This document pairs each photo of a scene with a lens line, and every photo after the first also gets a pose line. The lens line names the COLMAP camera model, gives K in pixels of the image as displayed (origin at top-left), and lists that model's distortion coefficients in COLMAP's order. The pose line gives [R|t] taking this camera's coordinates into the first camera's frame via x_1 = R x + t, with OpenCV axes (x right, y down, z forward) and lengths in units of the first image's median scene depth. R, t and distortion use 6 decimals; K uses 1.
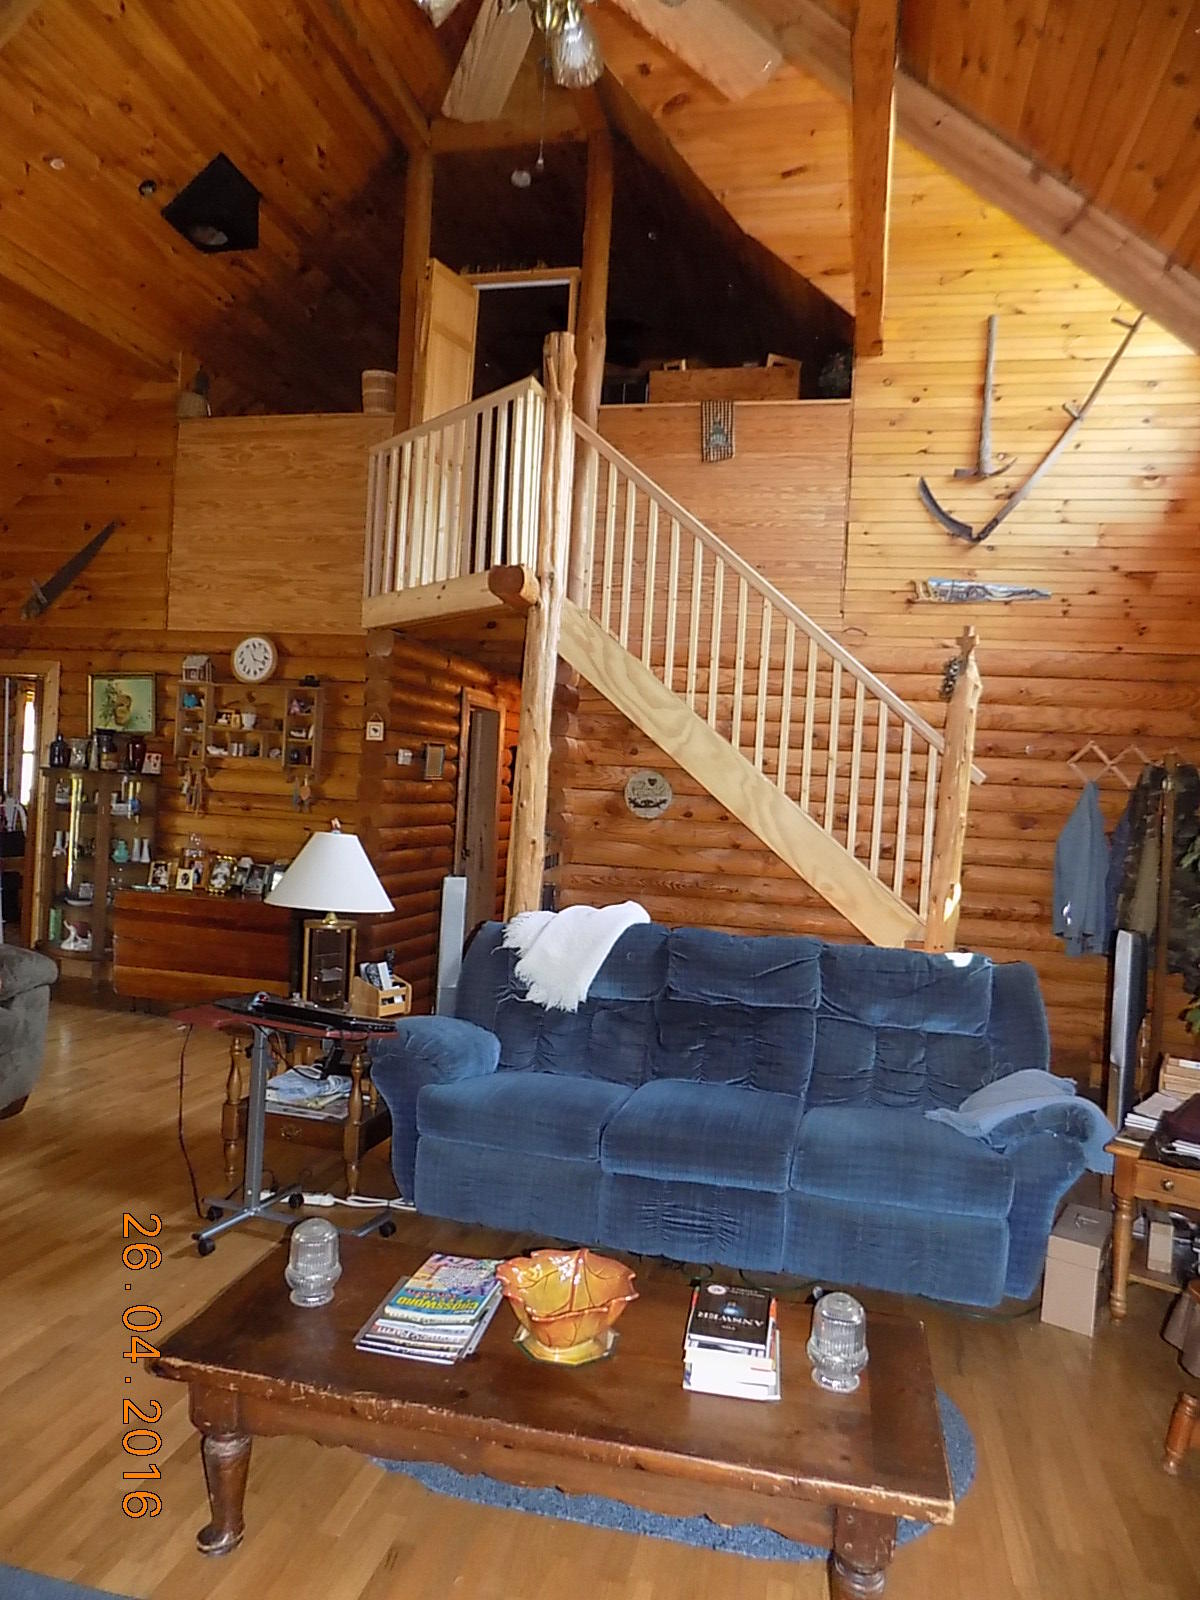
lens RADIAL K [[1079.5, 0, 590.2], [0, 1079.5, 796.7], [0, 0, 1]] dist [-0.082308, 0.083428]
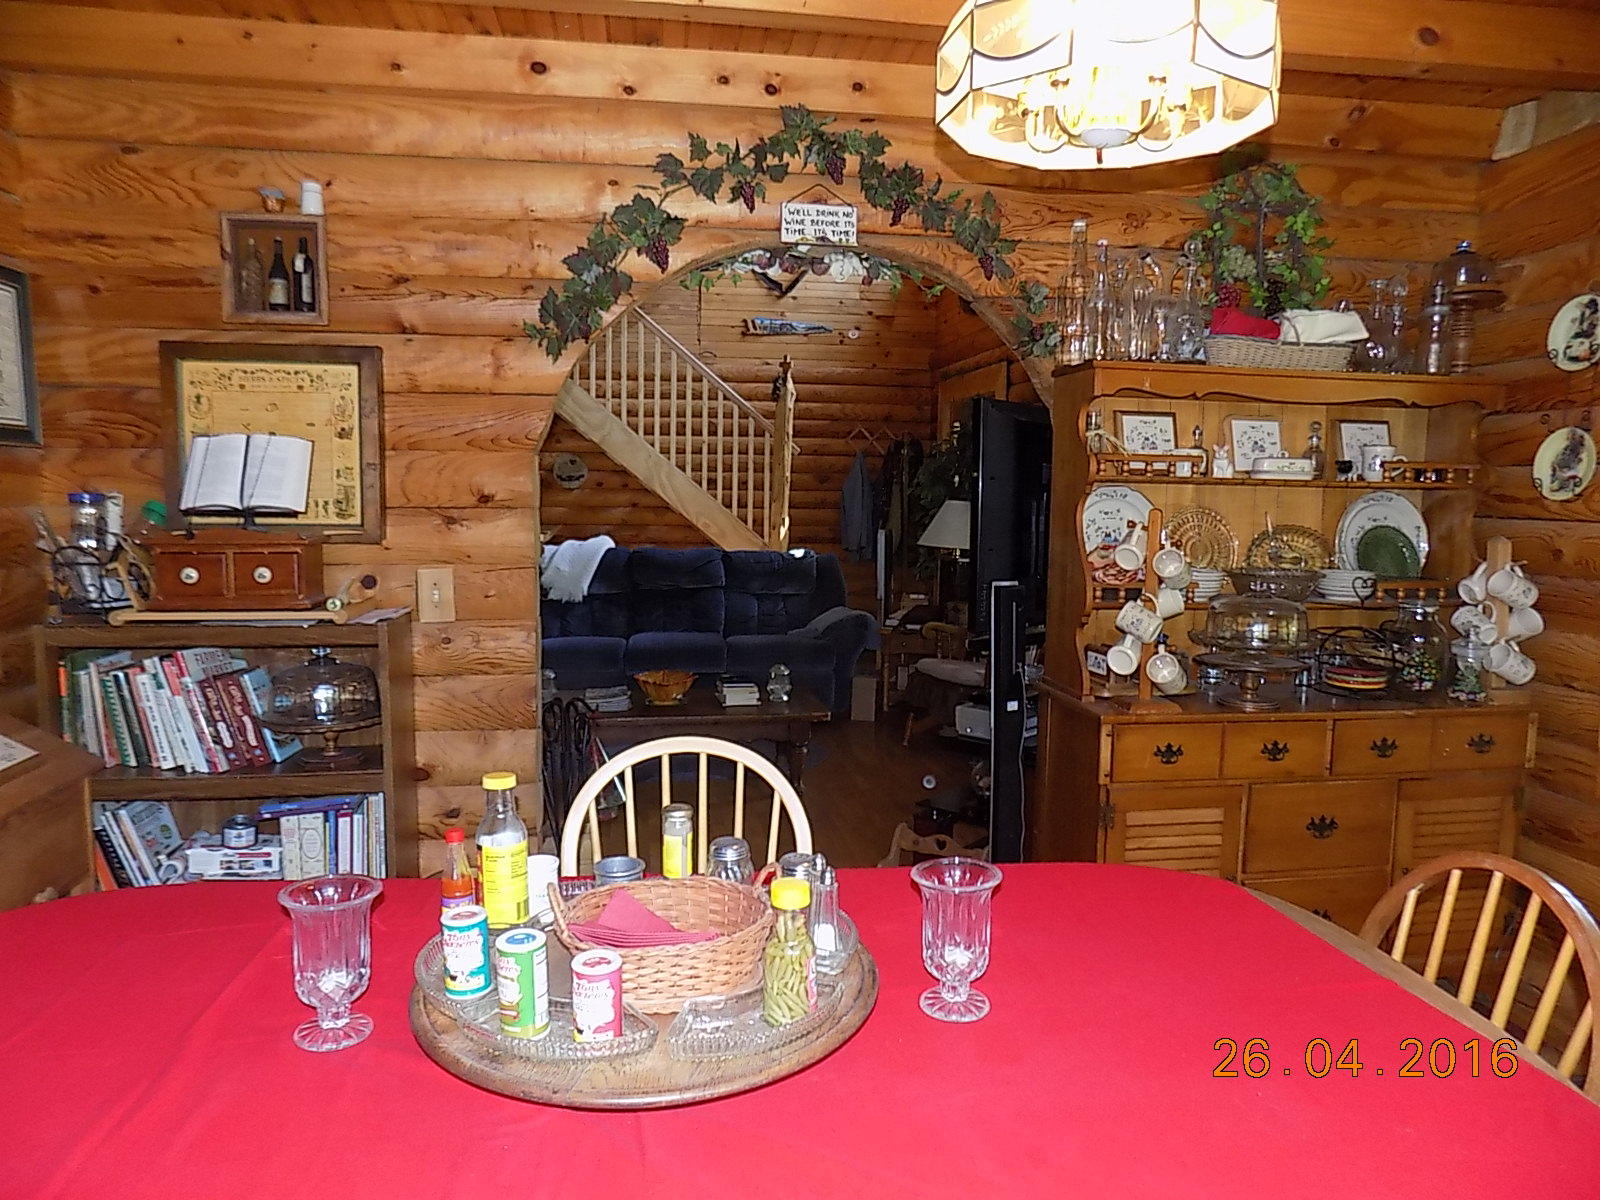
lens RADIAL K [[1079.5, 0, 809.1], [0, 1079.5, 589.6], [0, 0, 1]] dist [-0.082308, 0.083428]
pose [[0.922266, -0.081971, 0.377764, -0.230632], [0.042236, 0.992775, 0.112308, 0.007761], [-0.384241, -0.087623, 0.919065, -0.479094]]
